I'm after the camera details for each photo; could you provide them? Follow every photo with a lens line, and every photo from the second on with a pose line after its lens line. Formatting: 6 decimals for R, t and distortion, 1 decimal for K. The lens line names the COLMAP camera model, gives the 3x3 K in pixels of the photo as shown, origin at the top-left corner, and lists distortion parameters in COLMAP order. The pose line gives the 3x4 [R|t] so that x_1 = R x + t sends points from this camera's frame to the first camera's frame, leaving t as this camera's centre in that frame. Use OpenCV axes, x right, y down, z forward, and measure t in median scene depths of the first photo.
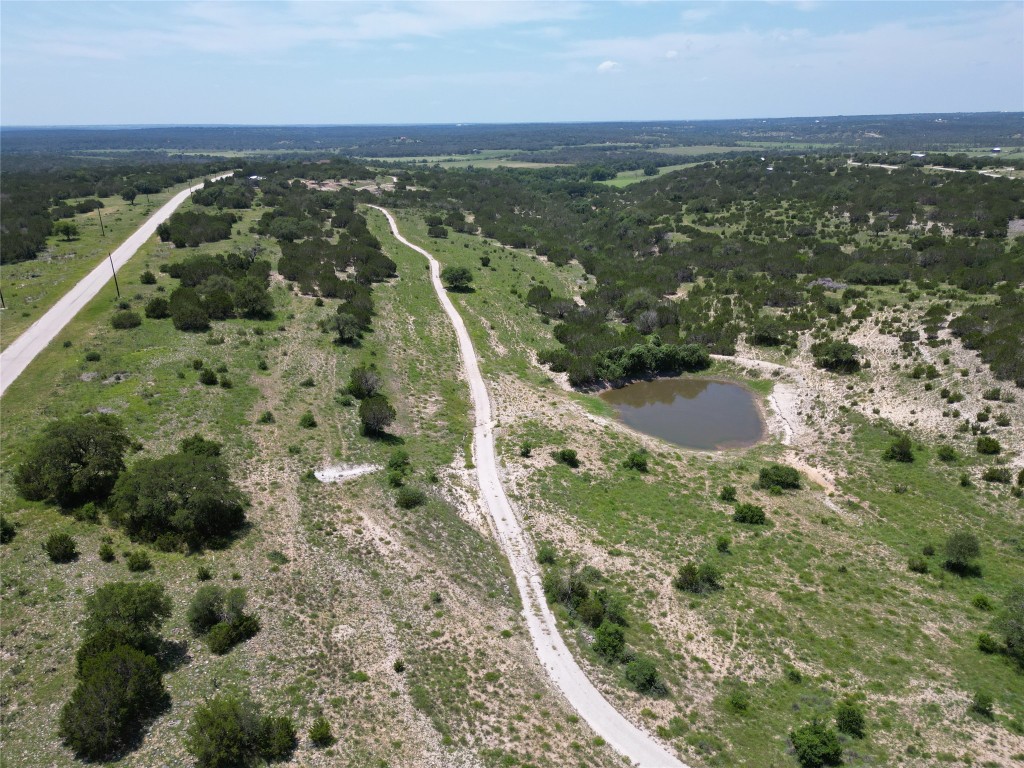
lens RADIAL K [[719.8, 0, 512.0], [0, 719.8, 384.0], [0, 0, 1]] dist [0.086328, -0.092605]
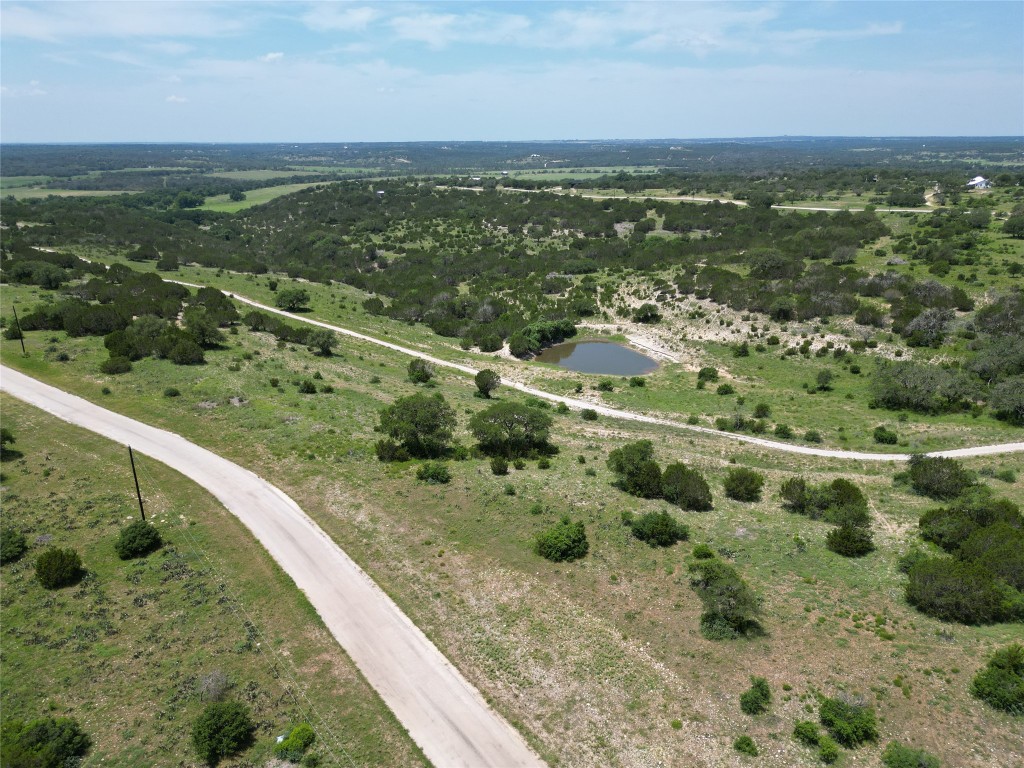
lens RADIAL K [[719.8, 0, 512.0], [0, 719.8, 384.0], [0, 0, 1]] dist [0.086328, -0.092605]
pose [[0.820817, -0.175099, 0.543692, -0.284371], [0.190851, 0.981223, 0.027878, 0.005136], [-0.538364, 0.080881, 0.838822, -0.050653]]
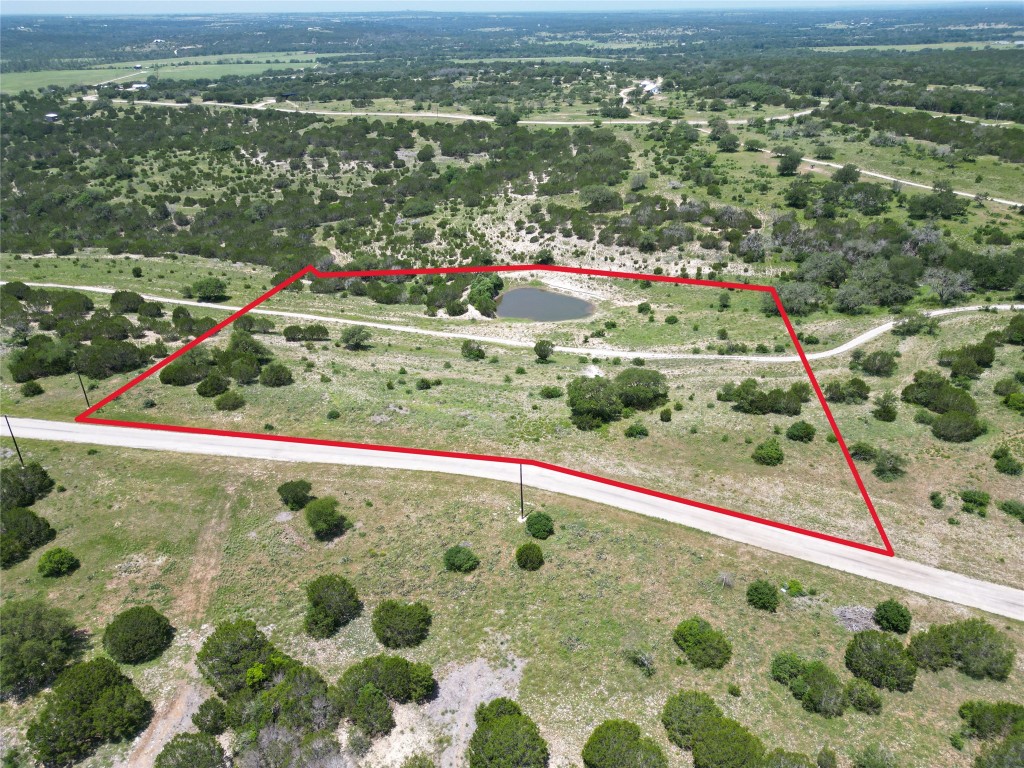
lens RADIAL K [[719.8, 0, 512.0], [0, 719.8, 384.0], [0, 0, 1]] dist [0.086328, -0.092605]
pose [[0.468413, -0.397788, 0.788894, -0.519169], [0.304900, 0.910835, 0.278238, -0.124534], [-0.829232, 0.110204, 0.547933, 0.041959]]
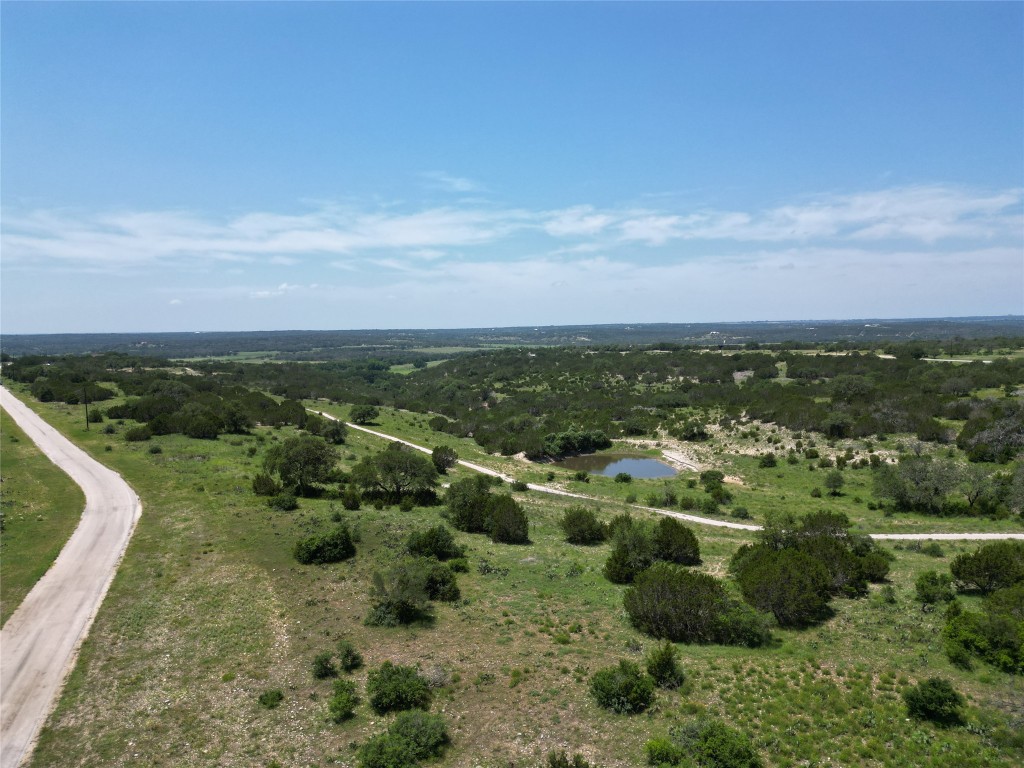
lens RADIAL K [[719.8, 0, 512.0], [0, 719.8, 384.0], [0, 0, 1]] dist [0.086328, -0.092605]
pose [[0.939547, -0.028864, 0.341203, -0.167400], [0.119929, 0.961065, -0.248940, 0.082585], [-0.320733, 0.274811, 0.906427, -0.093839]]
